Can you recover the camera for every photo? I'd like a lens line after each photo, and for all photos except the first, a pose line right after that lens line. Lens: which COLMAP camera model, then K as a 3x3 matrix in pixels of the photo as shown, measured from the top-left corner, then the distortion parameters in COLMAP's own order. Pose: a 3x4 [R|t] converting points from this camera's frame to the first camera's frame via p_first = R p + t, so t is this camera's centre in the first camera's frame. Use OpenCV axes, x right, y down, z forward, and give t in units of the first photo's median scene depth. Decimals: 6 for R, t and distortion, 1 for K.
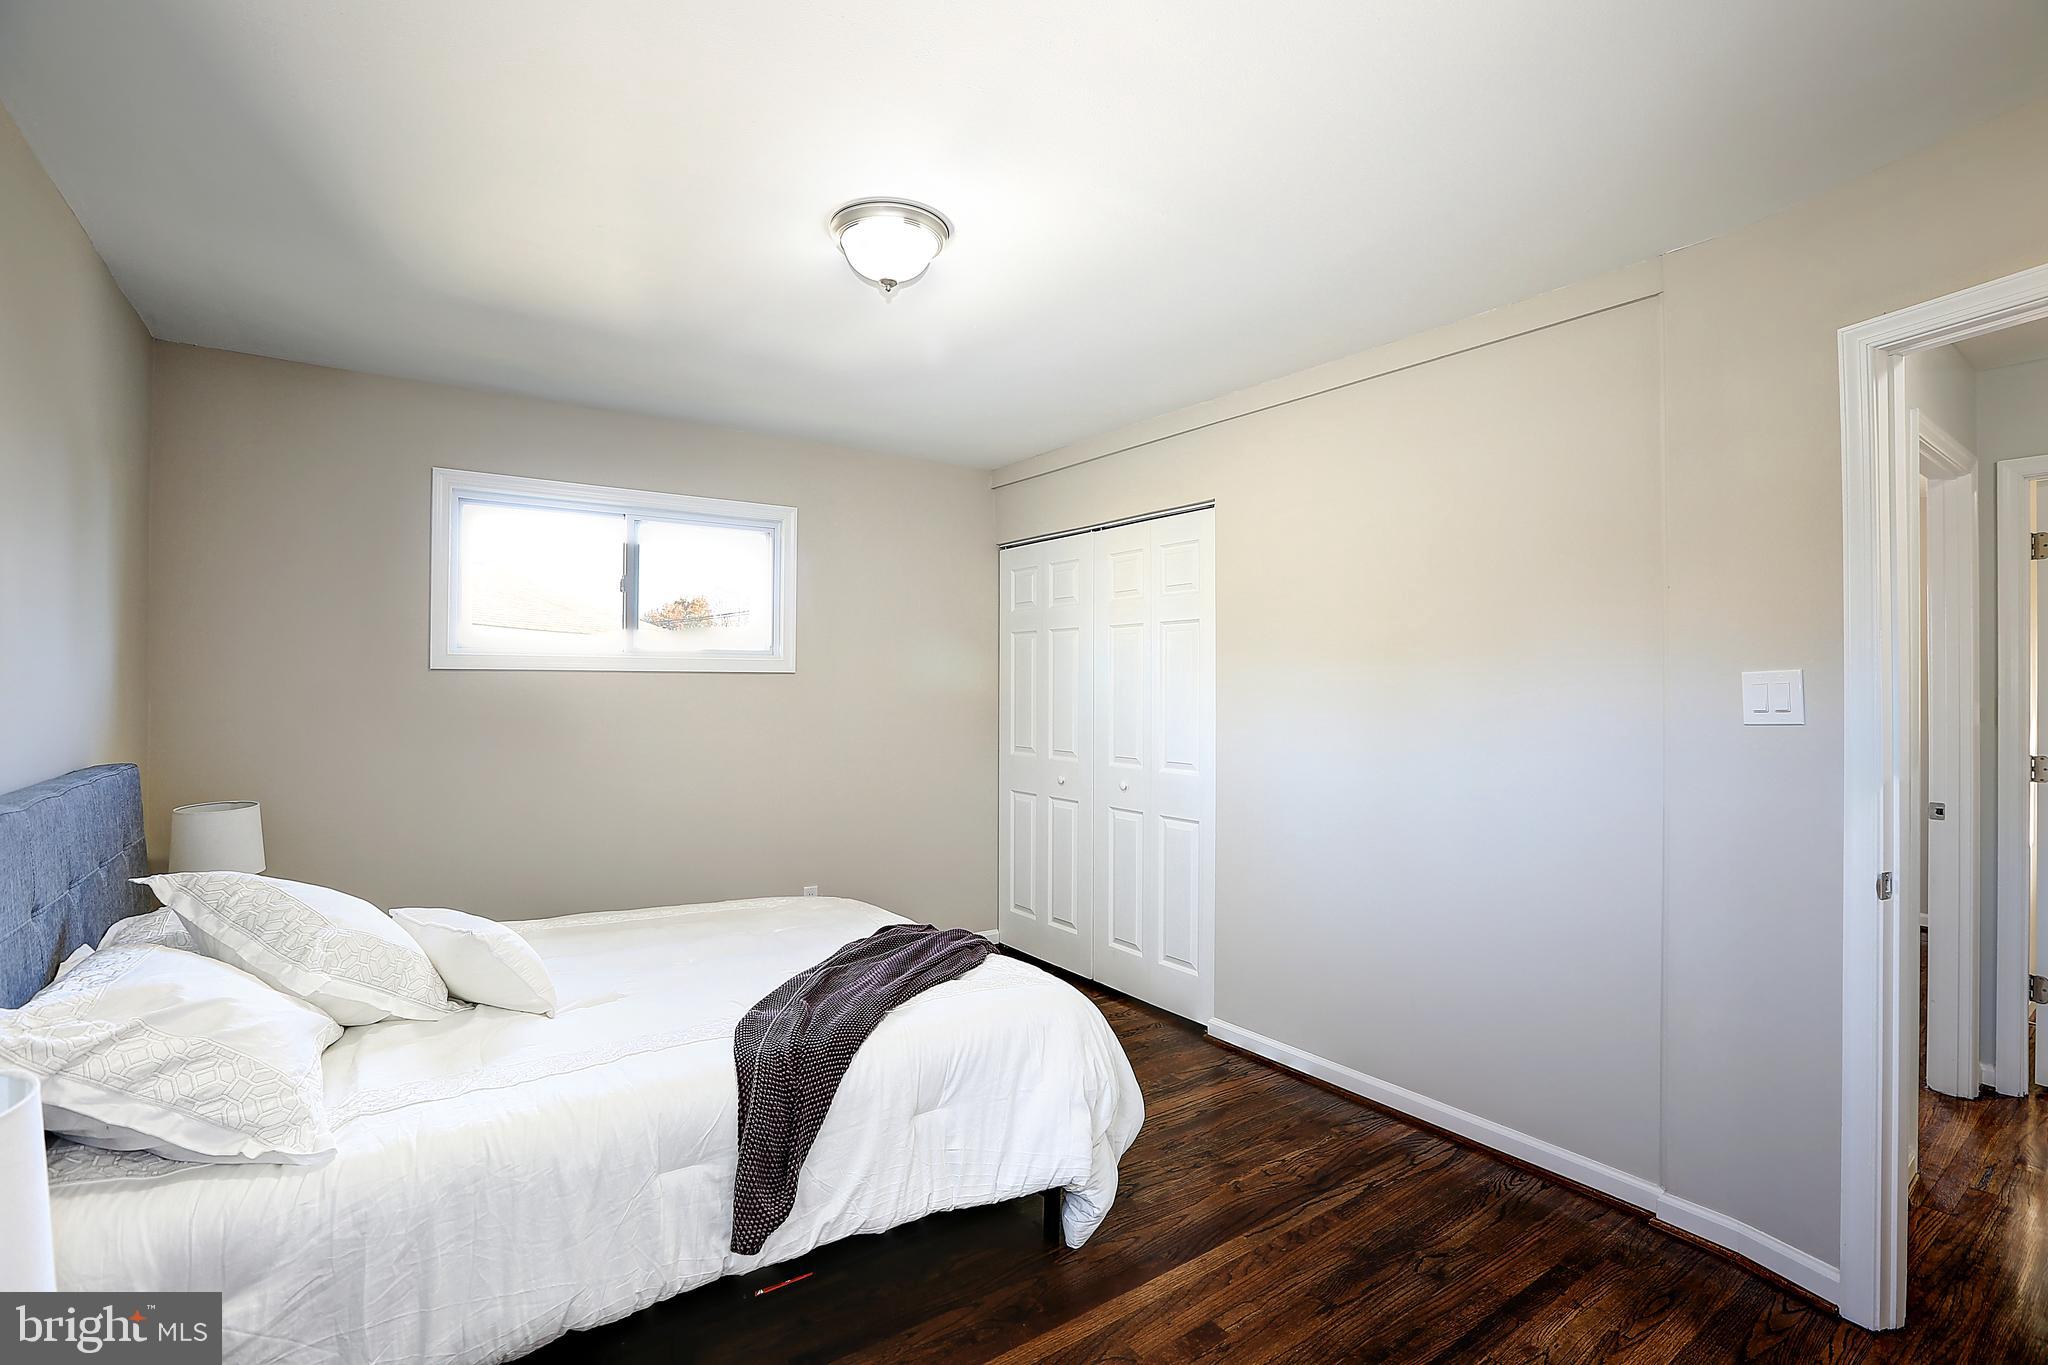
lens RADIAL K [[937.4, 0, 1033.3], [0, 937.4, 691.4], [0, 0, 1]] dist [-0.046156, 0.013976]
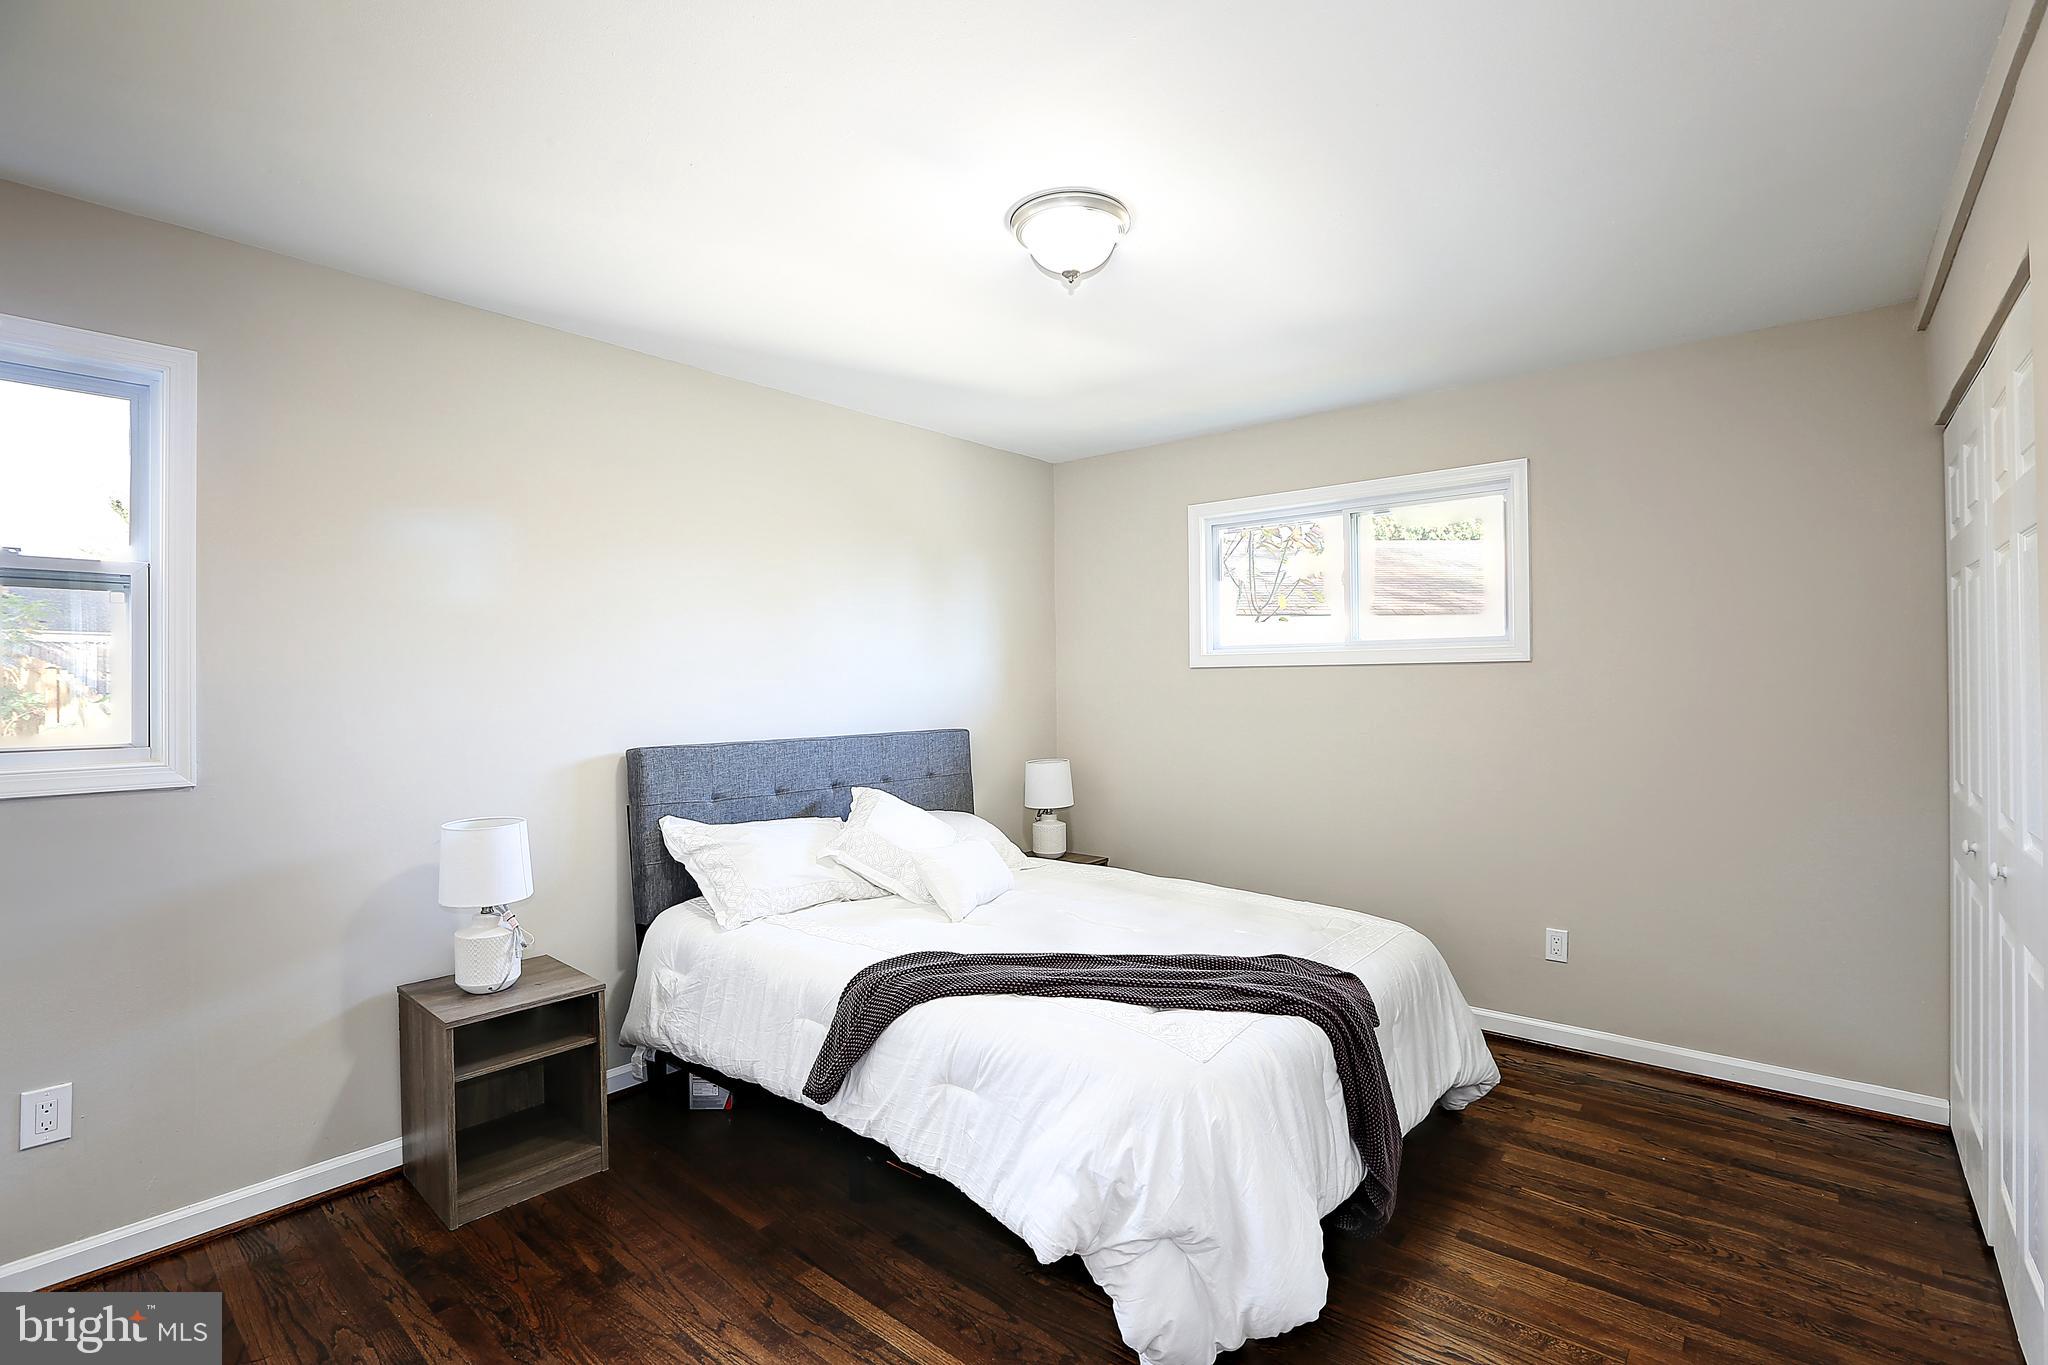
lens RADIAL K [[937.4, 0, 1020.8], [0, 937.4, 684.9], [0, 0, 1]] dist [-0.046156, 0.013976]
pose [[0.224154, -0.005068, -0.974541, 0.942722], [0.009167, 0.999953, -0.003092, -0.000266], [0.974511, -0.008240, 0.224190, 0.844221]]
